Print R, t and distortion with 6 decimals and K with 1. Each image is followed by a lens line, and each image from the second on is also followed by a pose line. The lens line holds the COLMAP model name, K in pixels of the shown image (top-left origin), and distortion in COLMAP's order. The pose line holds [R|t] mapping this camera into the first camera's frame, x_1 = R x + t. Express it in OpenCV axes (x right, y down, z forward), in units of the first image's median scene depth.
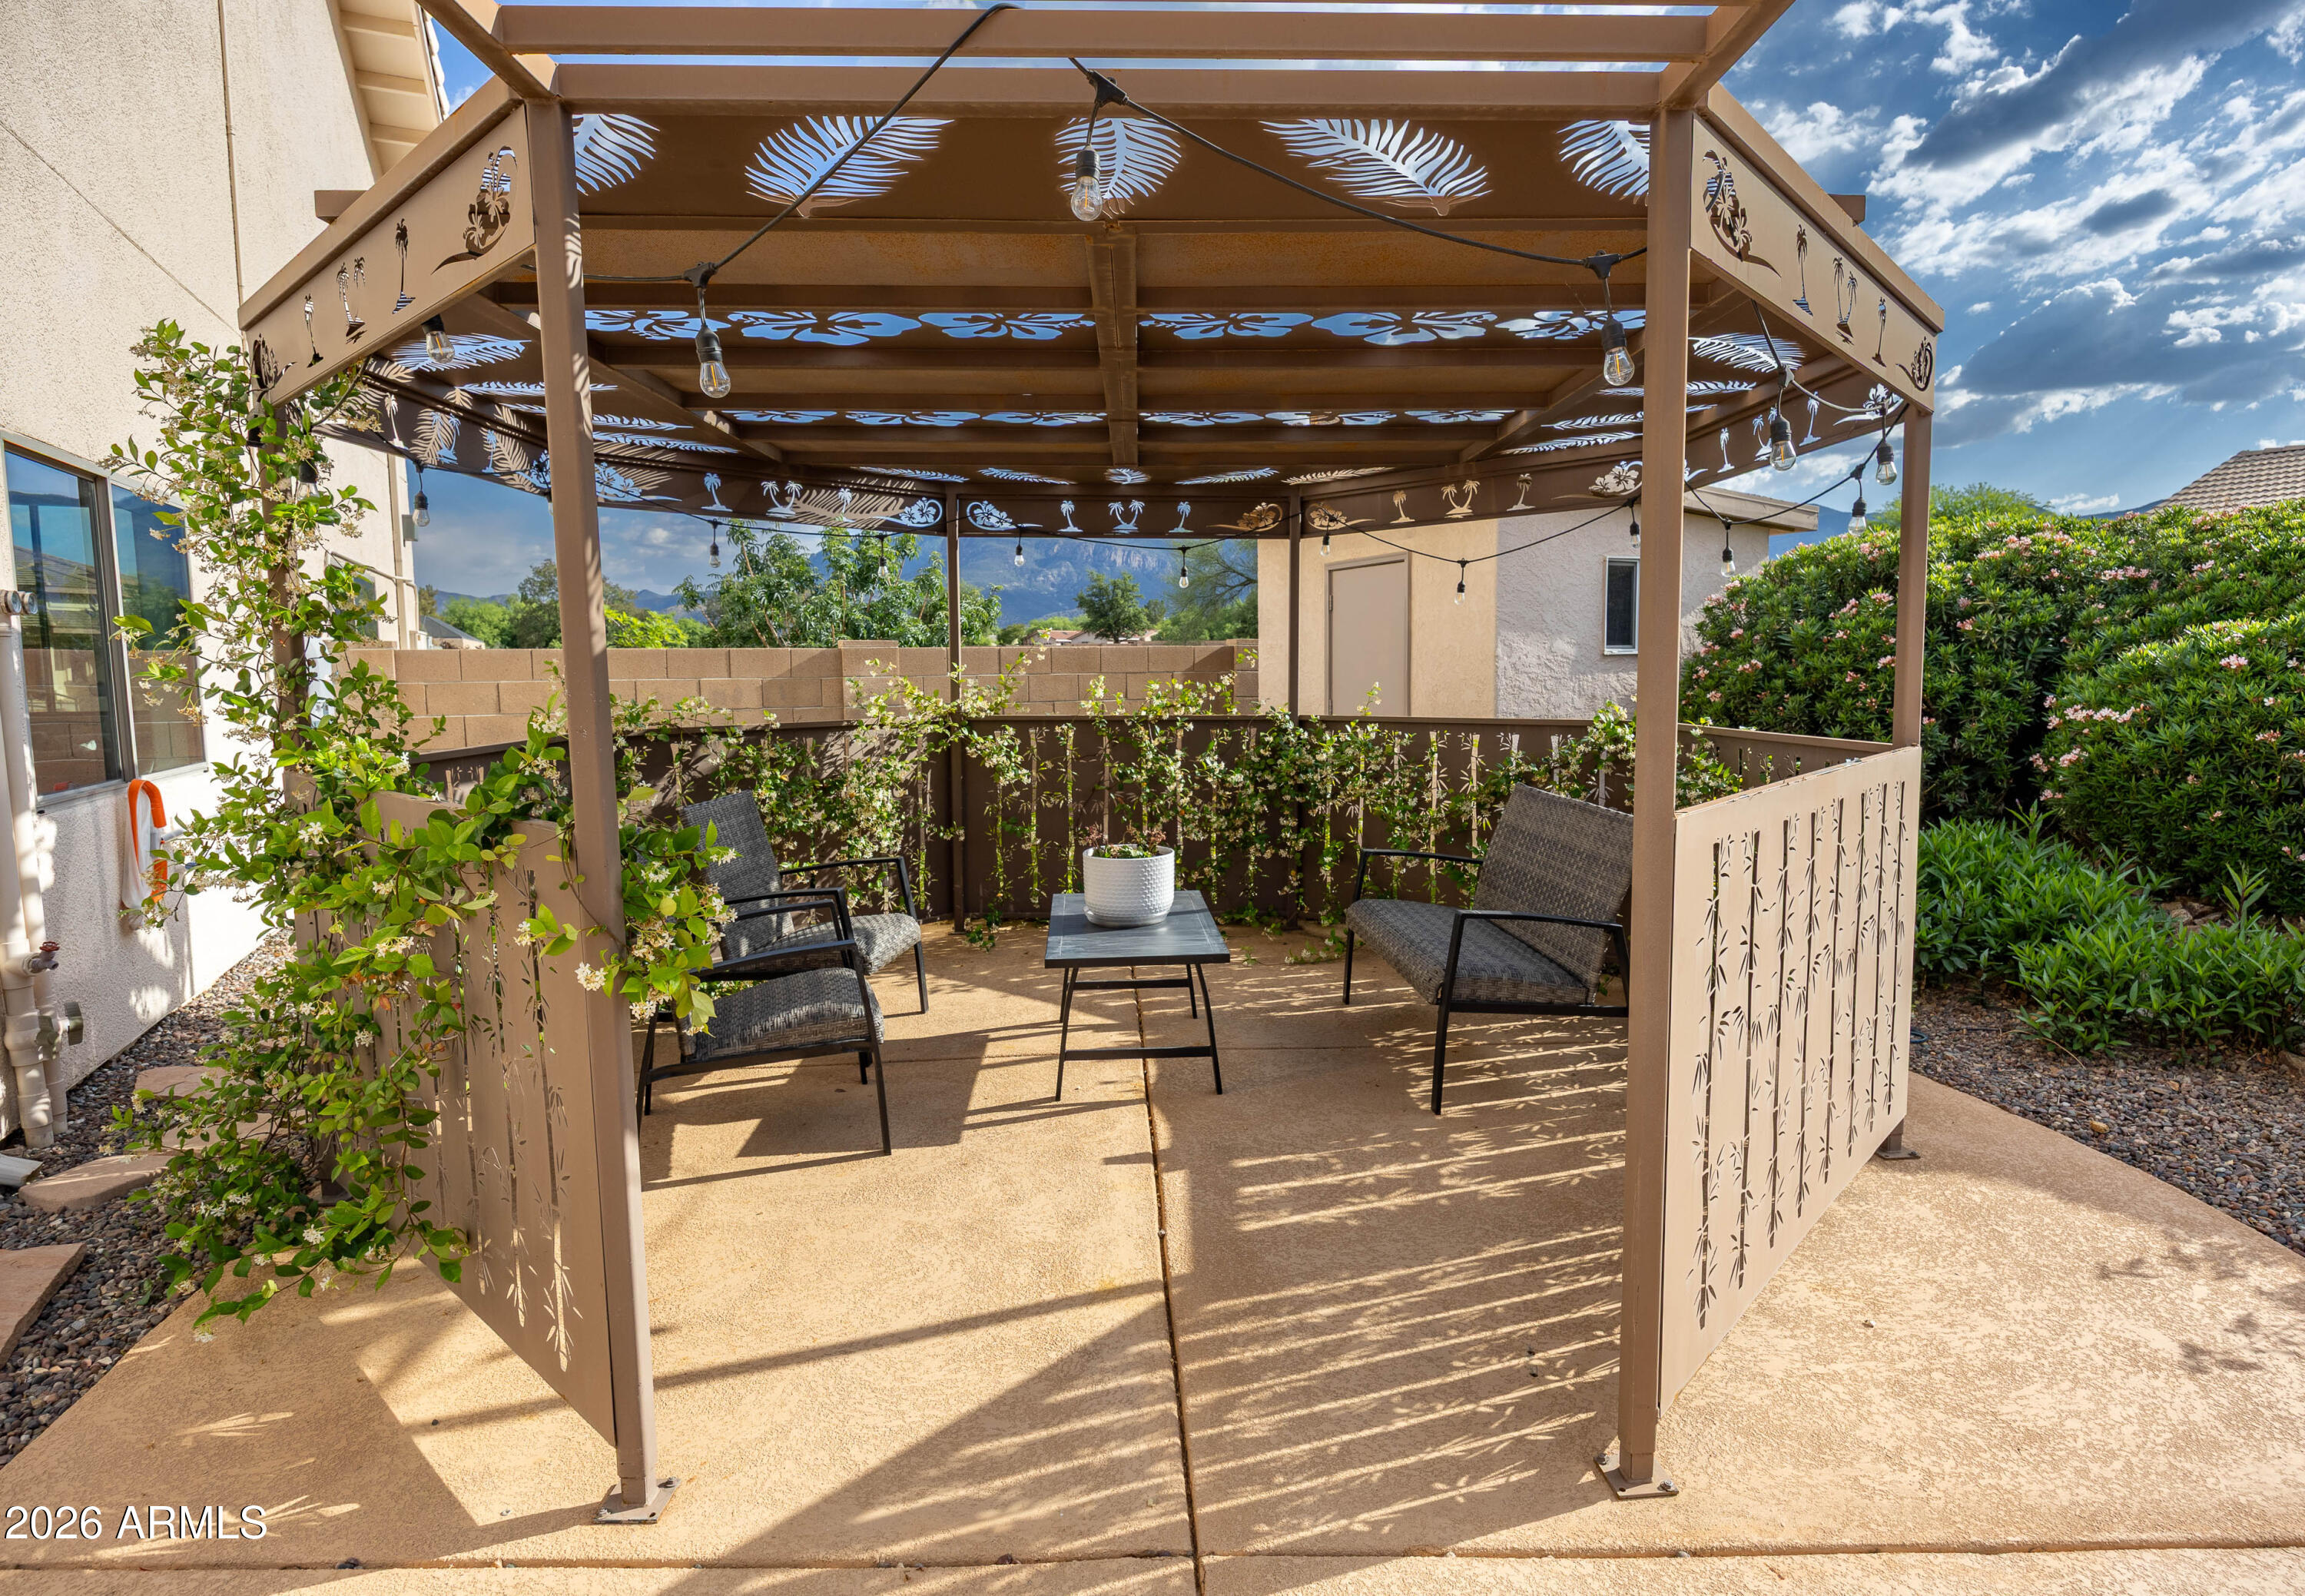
lens RADIAL K [[1221.8, 0, 1152.5], [0, 1221.8, 798.0], [0, 0, 1]] dist [-0.001428, -0.000049]
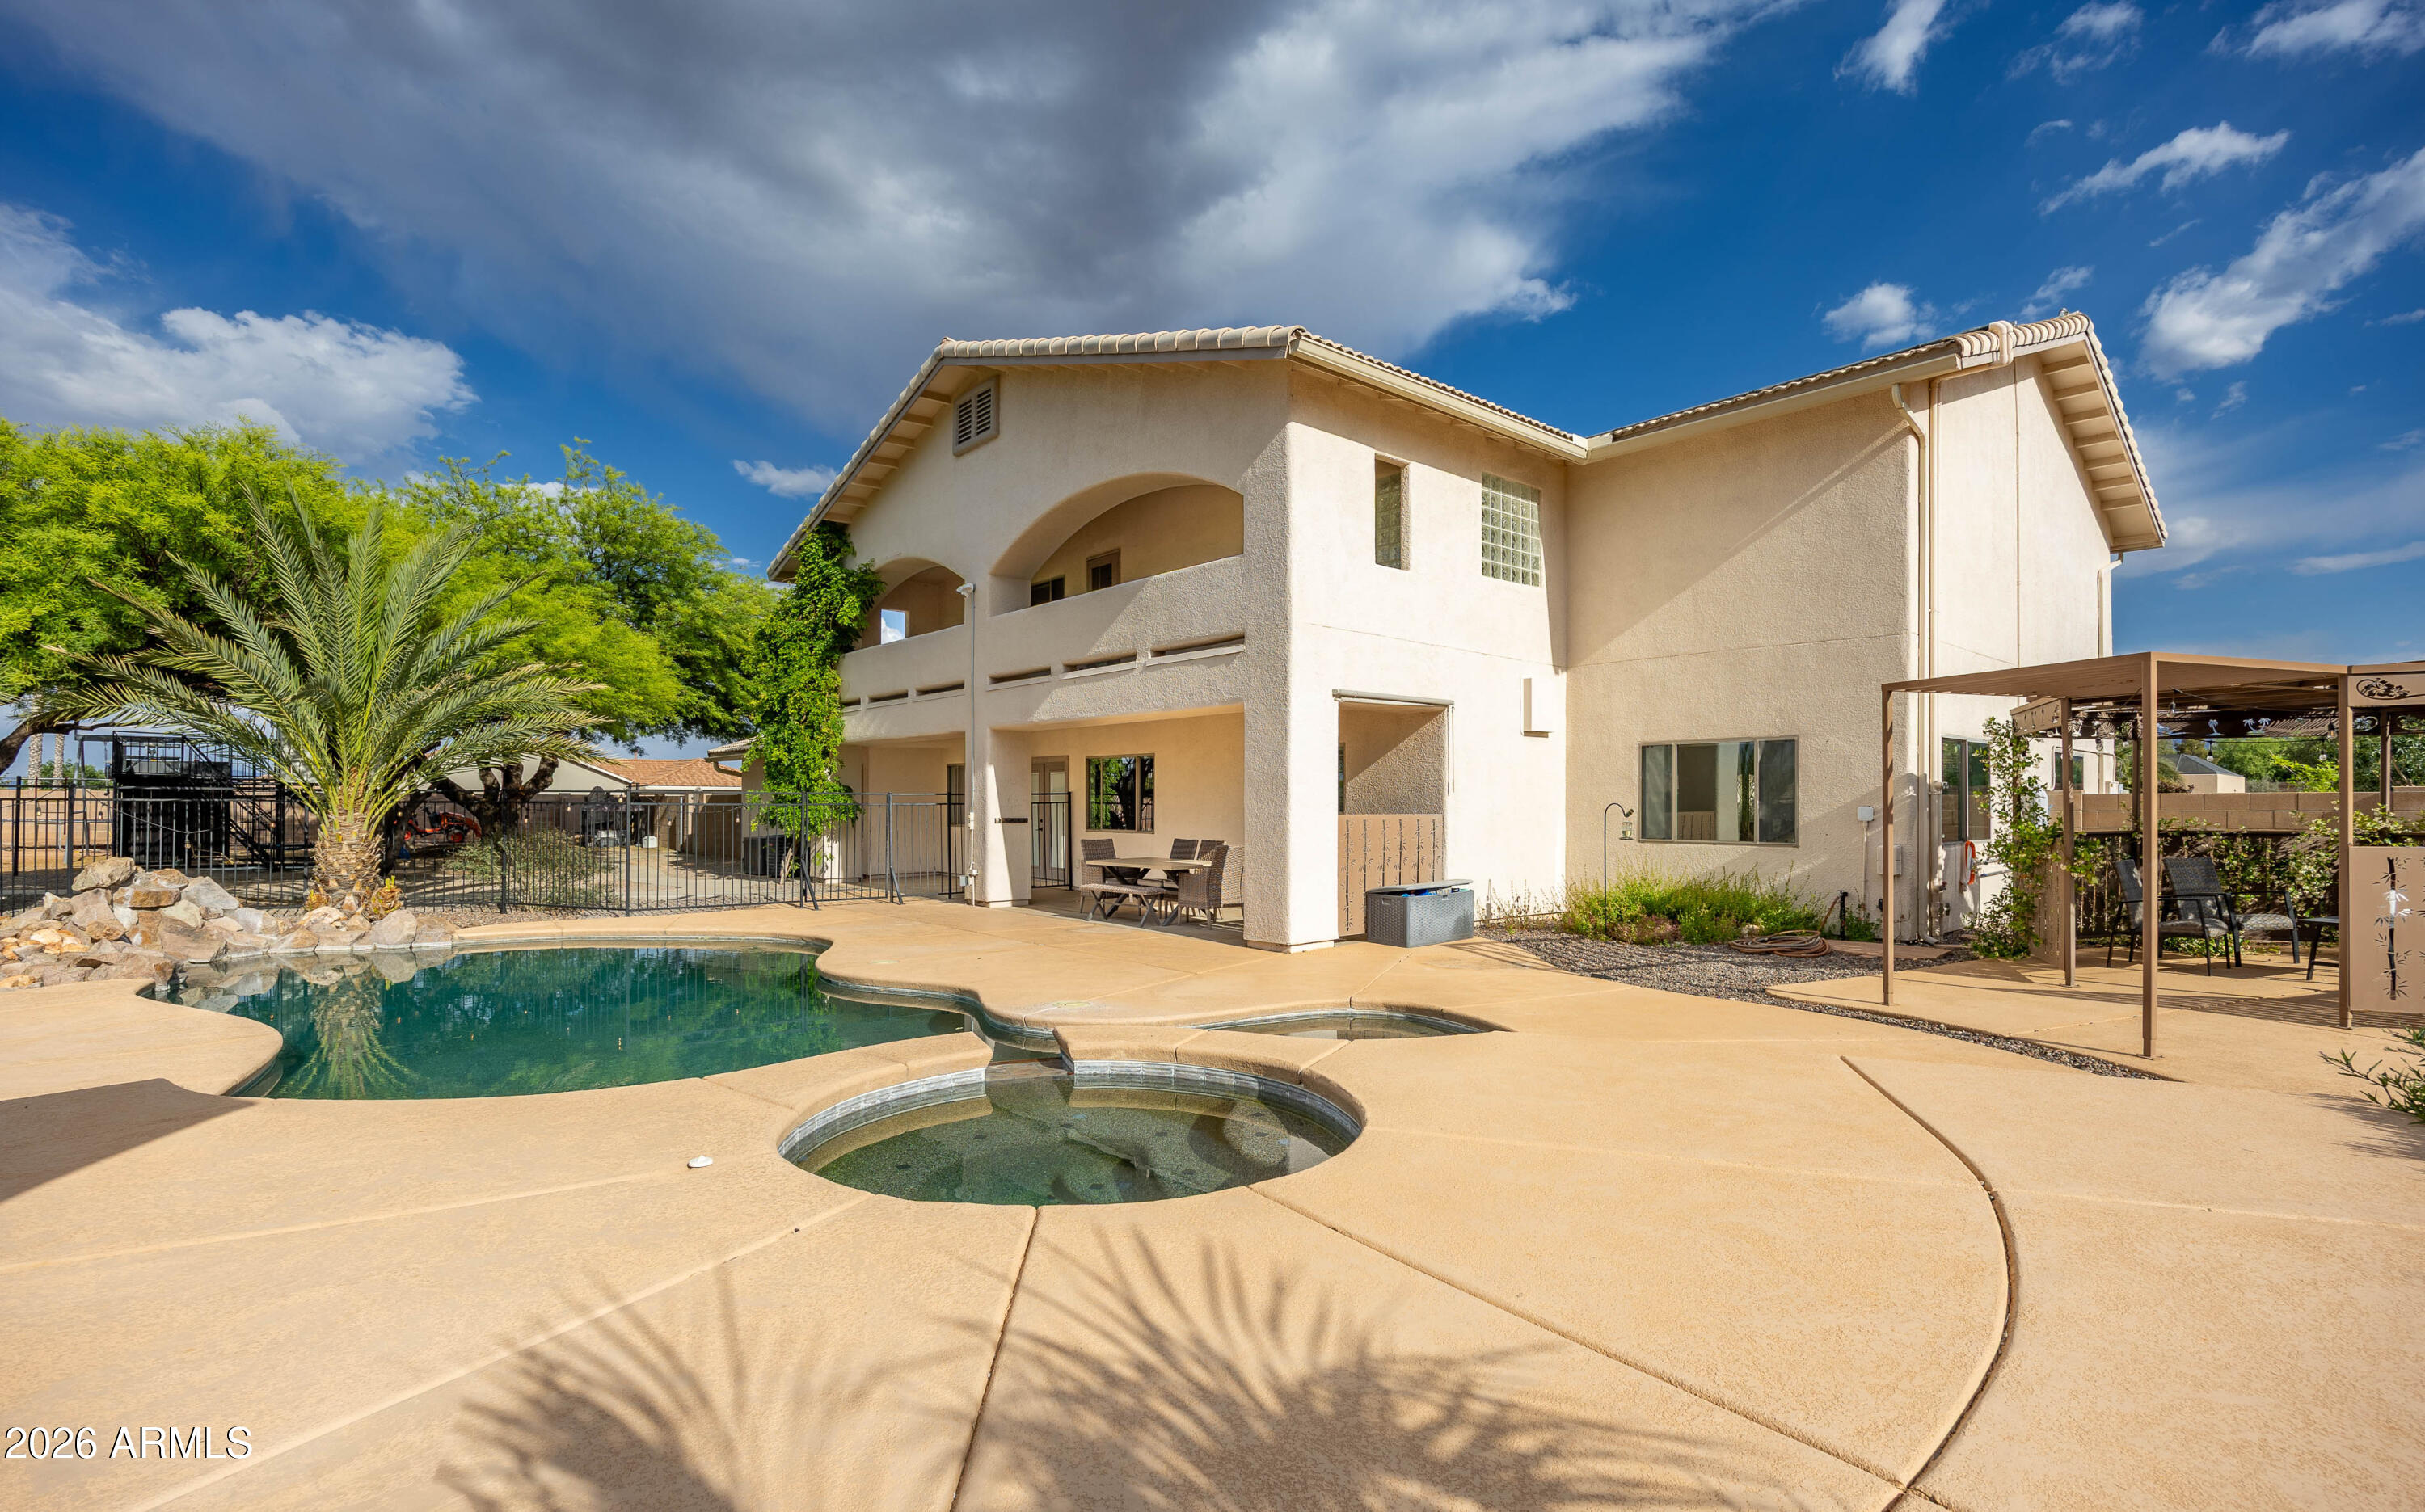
lens RADIAL K [[1174.8, 0, 1212.3], [0, 1174.8, 805.2], [0, 0, 1]] dist [-0.000679, -0.000195]
pose [[0.325186, 0.006482, -0.945628, 1.569743], [-0.102692, 0.994305, -0.028498, 0.207546], [0.940058, 0.106376, 0.323999, -2.053581]]
